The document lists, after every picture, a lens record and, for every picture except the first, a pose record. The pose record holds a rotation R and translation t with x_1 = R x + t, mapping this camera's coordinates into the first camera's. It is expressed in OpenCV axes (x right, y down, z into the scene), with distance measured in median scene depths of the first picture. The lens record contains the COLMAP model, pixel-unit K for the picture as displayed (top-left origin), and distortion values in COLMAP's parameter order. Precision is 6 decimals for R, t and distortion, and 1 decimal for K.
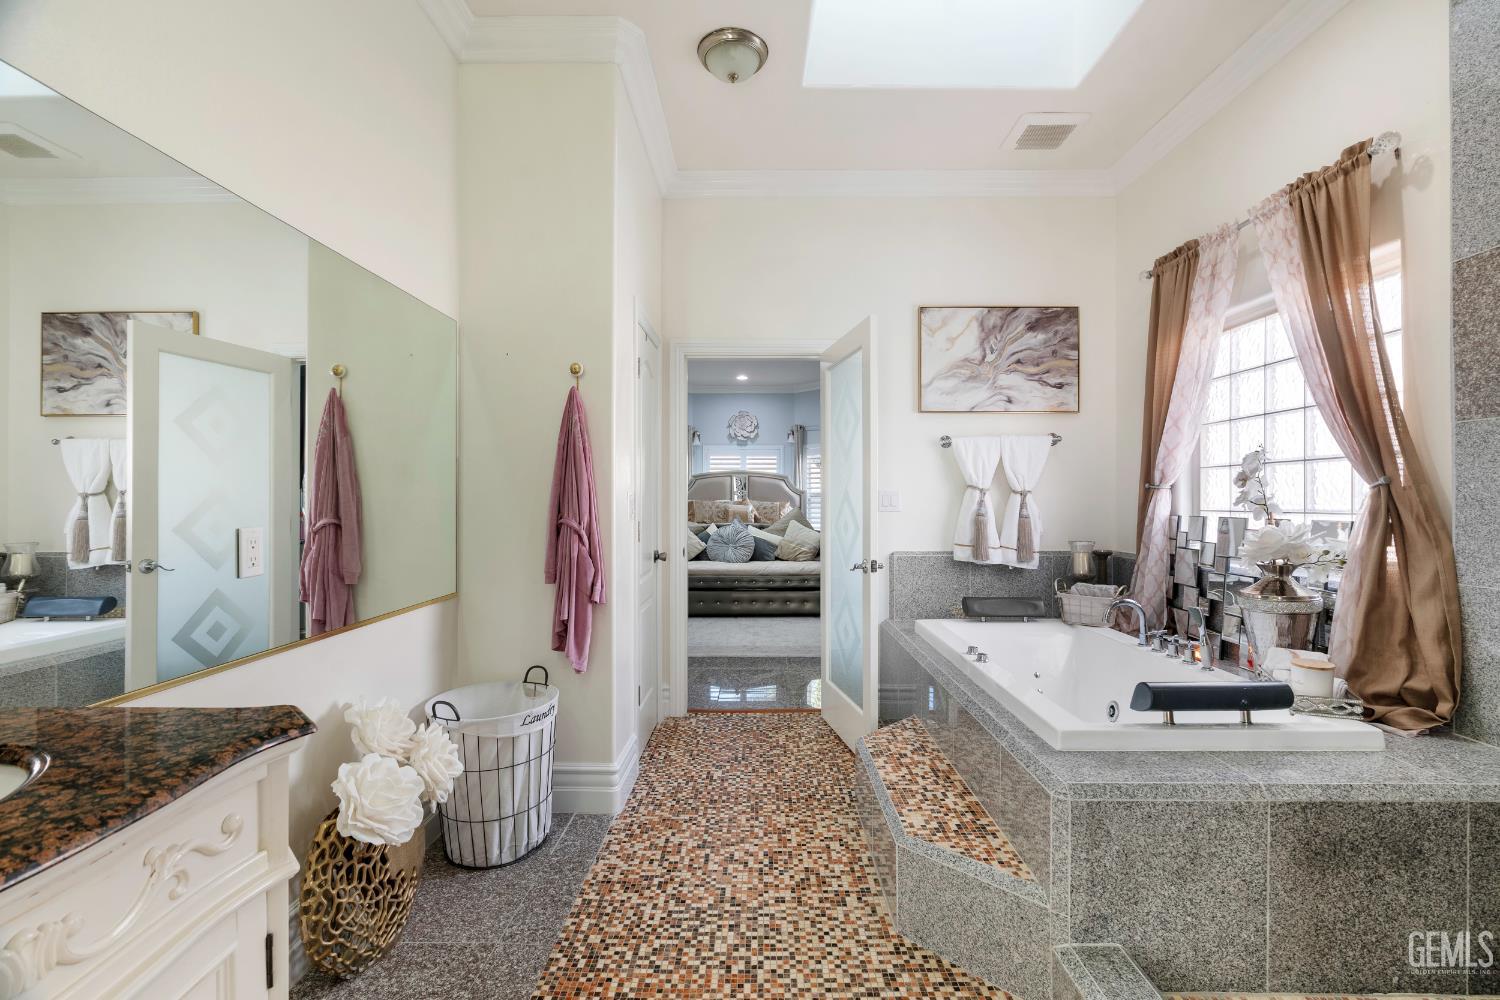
lens RADIAL K [[683.9, 0, 762.8], [0, 683.9, 495.5], [0, 0, 1]] dist [-0.002580, -0.000321]
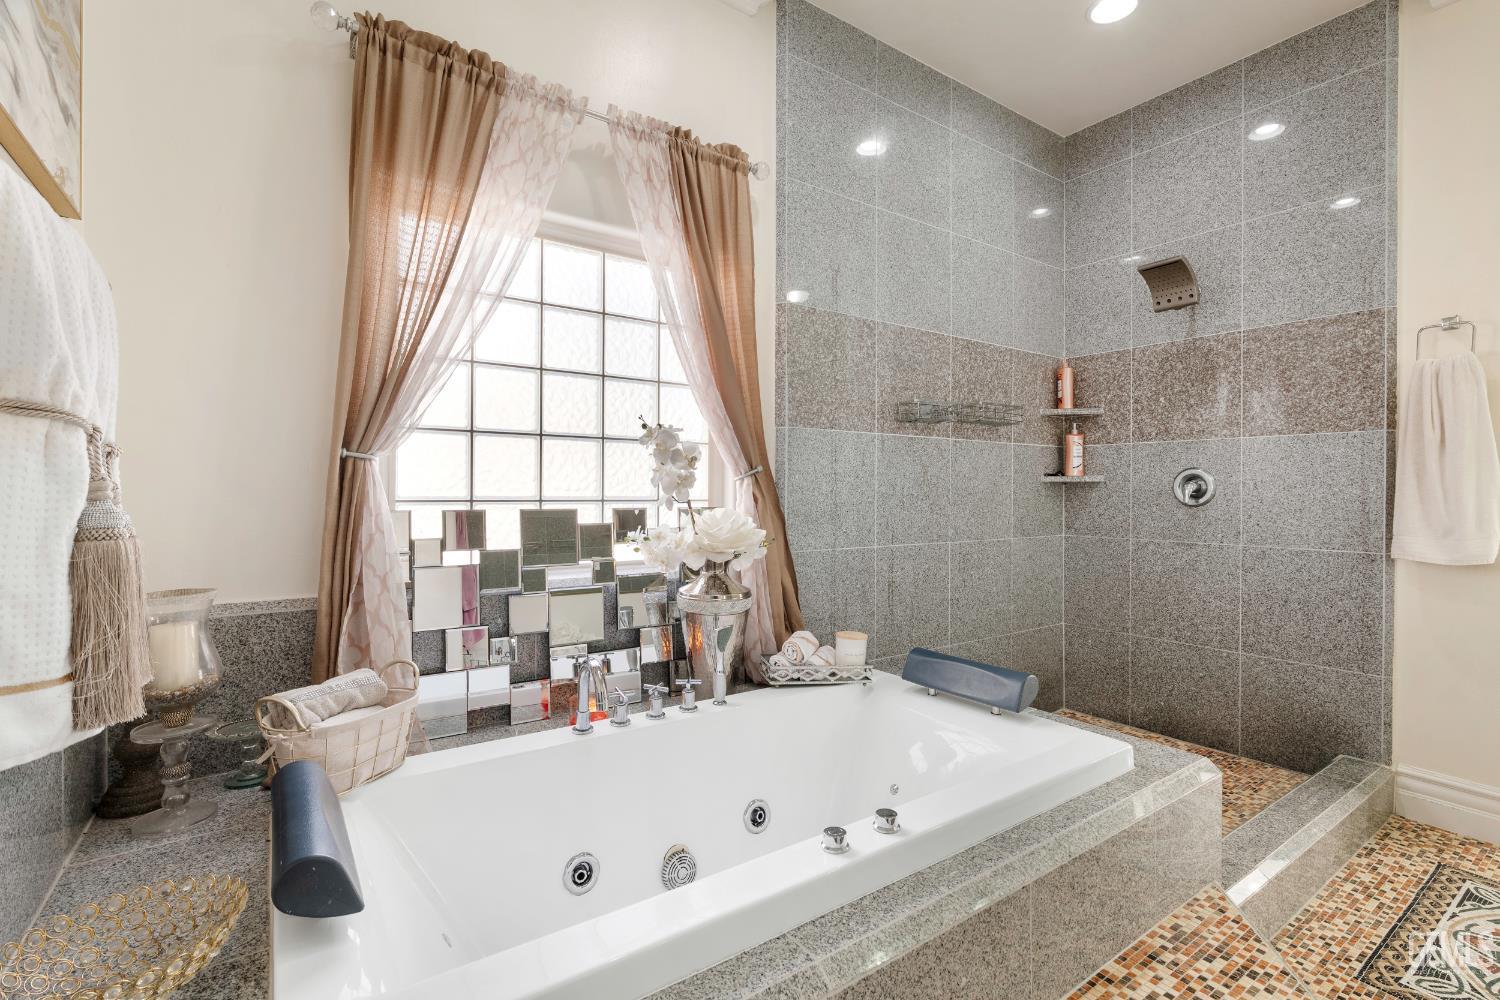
lens RADIAL K [[683.9, 0, 762.8], [0, 683.9, 495.5], [0, 0, 1]] dist [-0.002580, -0.000321]
pose [[-0.571308, -0.007029, 0.820706, -0.015086], [-0.003257, 0.999975, 0.006297, 0.014817], [-0.820729, 0.000925, -0.571316, 1.669007]]
